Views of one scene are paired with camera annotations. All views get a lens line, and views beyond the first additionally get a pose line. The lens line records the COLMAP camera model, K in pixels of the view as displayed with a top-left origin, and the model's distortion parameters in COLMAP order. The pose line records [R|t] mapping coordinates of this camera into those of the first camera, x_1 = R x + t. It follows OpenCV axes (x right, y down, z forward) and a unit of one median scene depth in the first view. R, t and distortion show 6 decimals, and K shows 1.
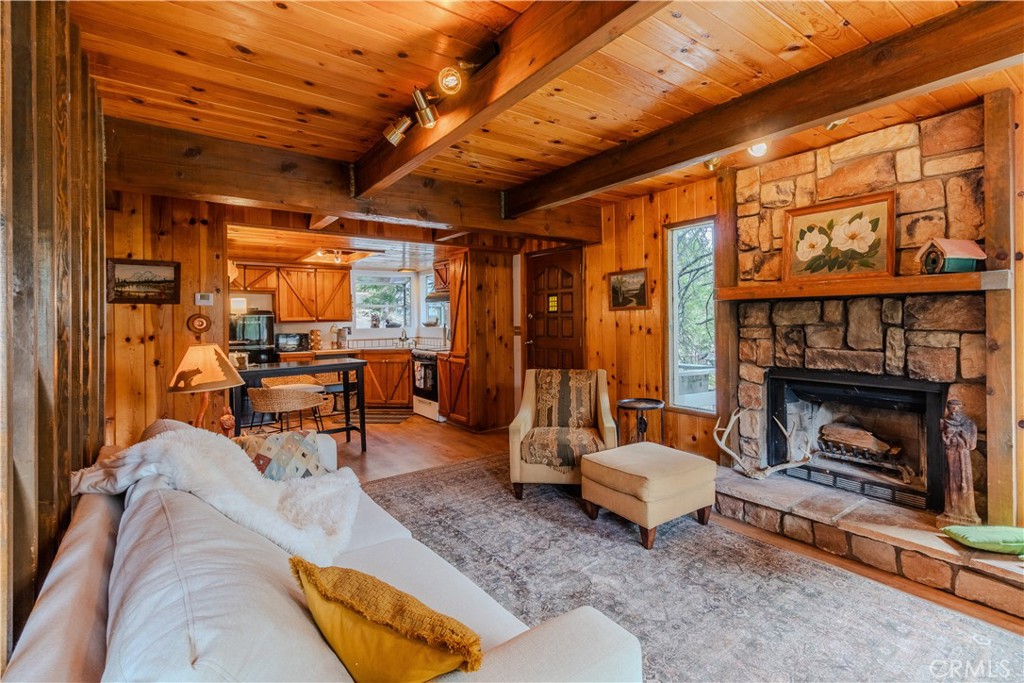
lens RADIAL K [[472.2, 0, 517.9], [0, 472.2, 322.0], [0, 0, 1]] dist [0.006813, -0.000634]
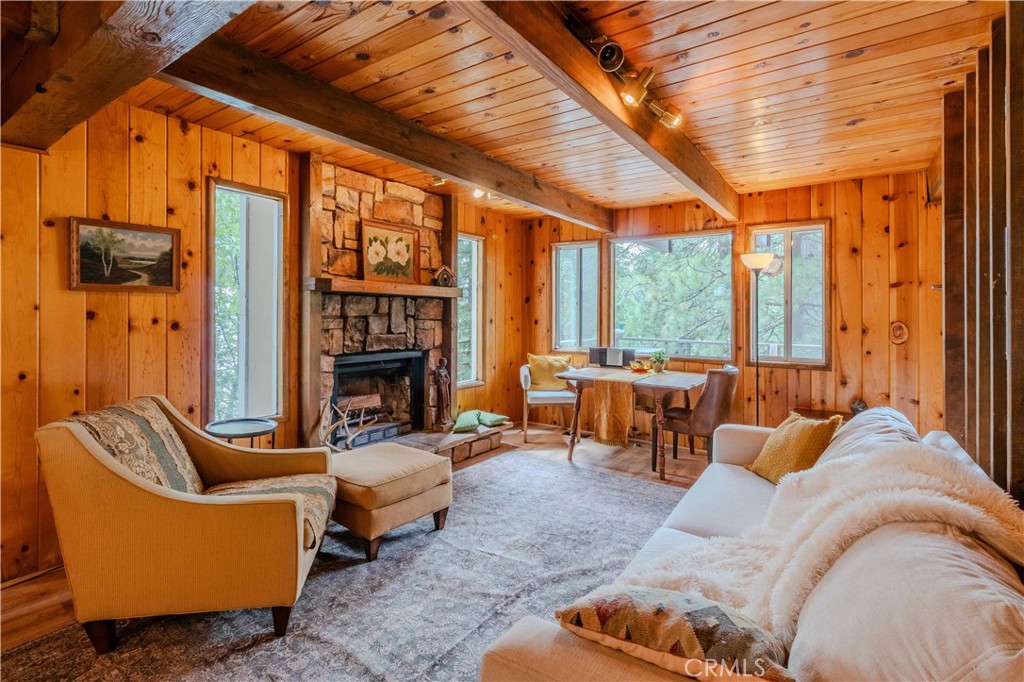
lens RADIAL K [[472.2, 0, 523.3], [0, 472.2, 313.4], [0, 0, 1]] dist [0.006813, -0.000634]
pose [[-0.330232, 0.006842, 0.943875, -0.512969], [-0.001419, 0.999969, -0.007745, 0.006305], [-0.943899, -0.003897, -0.330212, 0.774373]]
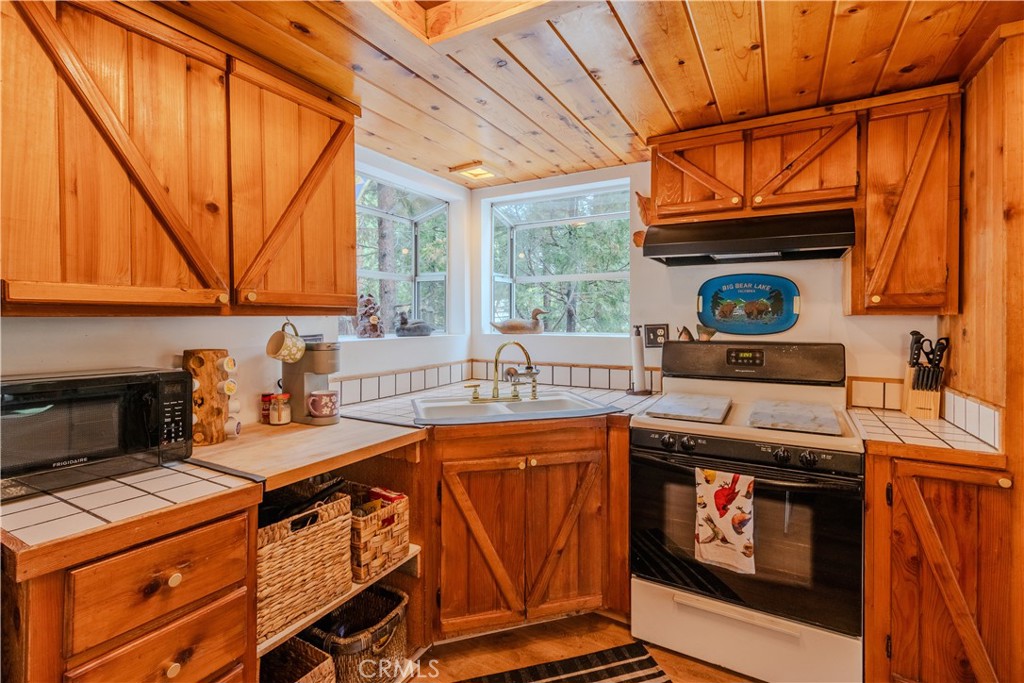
lens RADIAL K [[472.2, 0, 519.0], [0, 472.2, 323.1], [0, 0, 1]] dist [0.006813, -0.000634]
pose [[0.910166, 0.009248, 0.414141, -0.652704], [-0.009065, 0.999956, -0.002408, 0.005645], [-0.414145, -0.001563, 0.910210, 1.246857]]
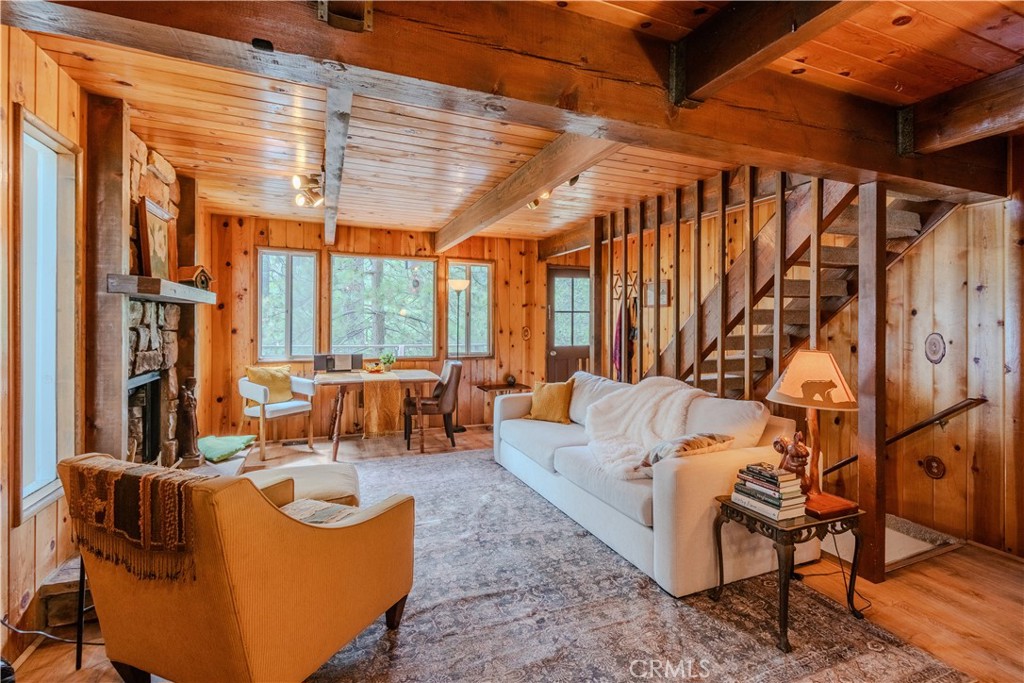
lens RADIAL K [[472.2, 0, 509.9], [0, 472.2, 322.2], [0, 0, 1]] dist [0.006813, -0.000634]
pose [[-0.967711, 0.001932, 0.252053, -0.239437], [0.002233, 0.999997, 0.000904, -0.002380], [-0.252051, 0.001438, -0.967713, 1.288715]]
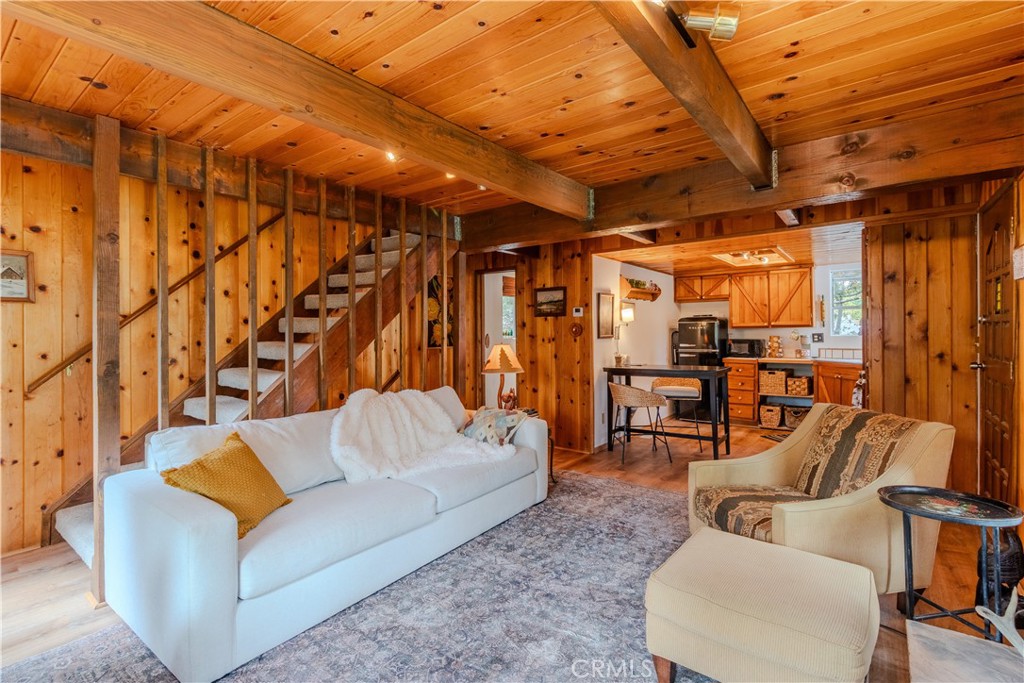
lens RADIAL K [[472.2, 0, 516.4], [0, 472.2, 330.5], [0, 0, 1]] dist [0.006813, -0.000634]
pose [[0.286434, 0.009114, -0.958056, 0.543709], [0.002655, 0.999943, 0.010307, -0.008827], [0.958096, -0.005495, 0.286394, 0.409977]]
